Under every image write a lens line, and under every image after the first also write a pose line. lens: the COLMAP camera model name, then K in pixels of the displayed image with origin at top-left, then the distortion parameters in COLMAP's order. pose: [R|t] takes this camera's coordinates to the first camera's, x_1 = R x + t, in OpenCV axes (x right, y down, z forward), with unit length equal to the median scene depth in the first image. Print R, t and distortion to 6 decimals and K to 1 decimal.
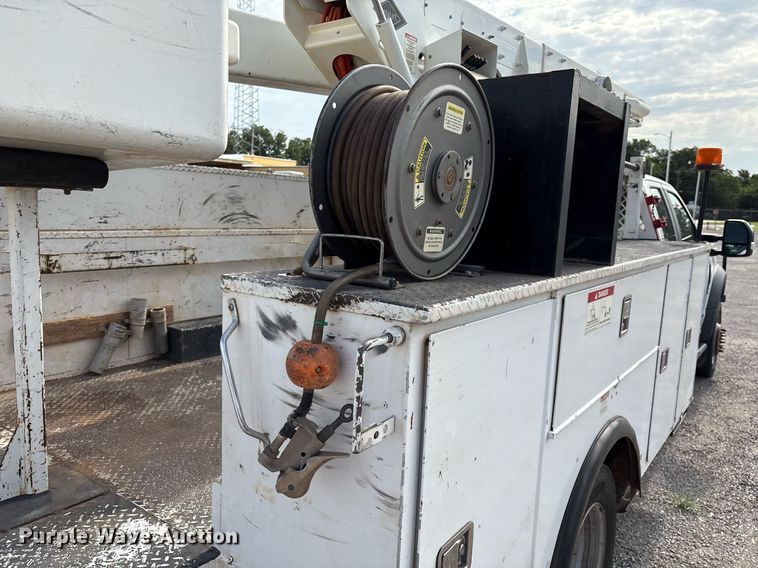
lens RADIAL K [[579.8, 0, 383.9], [0, 579.8, 285.9], [0, 0, 1]] dist [0.053770, -0.066194]
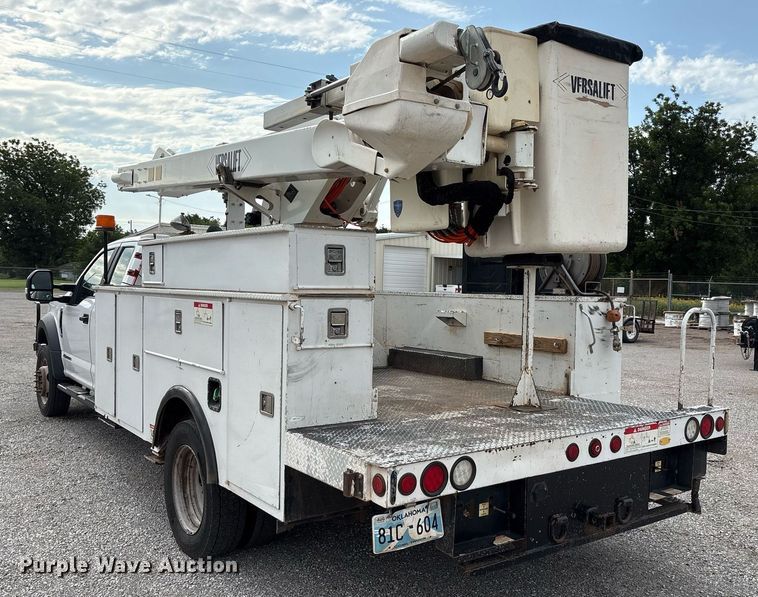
lens RADIAL K [[719.8, 0, 421.5], [0, 719.8, 315.2], [0, 0, 1]] dist [0.112334, -0.347021]
pose [[0.287234, -0.072470, 0.955115, -4.035480], [0.128918, 0.990986, 0.036422, -0.162603], [-0.949145, 0.112670, 0.293988, 0.660252]]
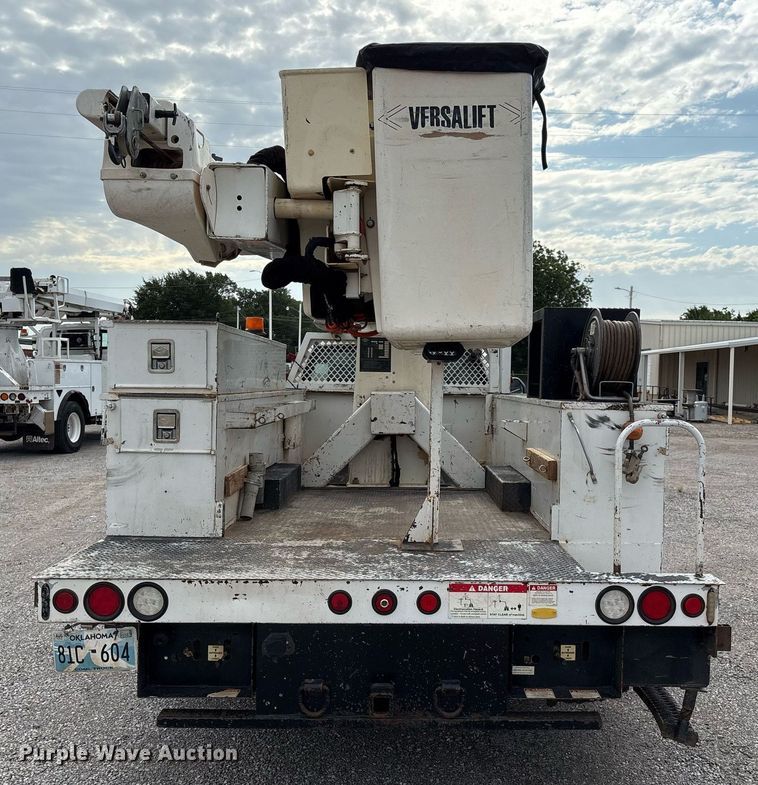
lens RADIAL K [[897.6, 0, 443.3], [0, 897.6, 410.7], [0, 0, 1]] dist [0.135971, -0.411950]
pose [[0.789576, -0.044586, 0.612030, -2.620642], [0.098389, 0.993652, -0.054545, 0.148170], [-0.605713, 0.103284, 0.788951, -1.336318]]
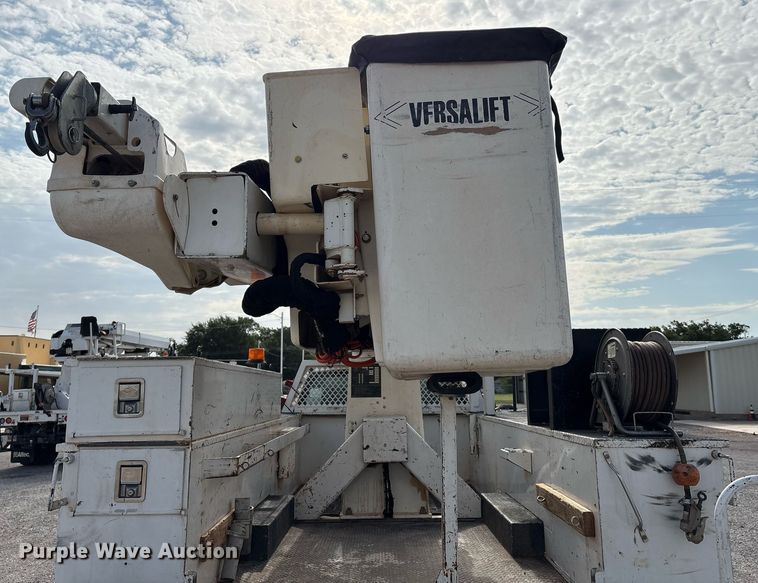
lens RADIAL K [[639.8, 0, 380.6], [0, 639.8, 271.9], [0, 0, 1]] dist [0.055953, -0.056435]
pose [[0.812622, 0.060296, 0.579664, -1.987051], [0.121381, 0.955311, -0.269532, -0.055679], [-0.570011, 0.289388, 0.768988, -0.313877]]
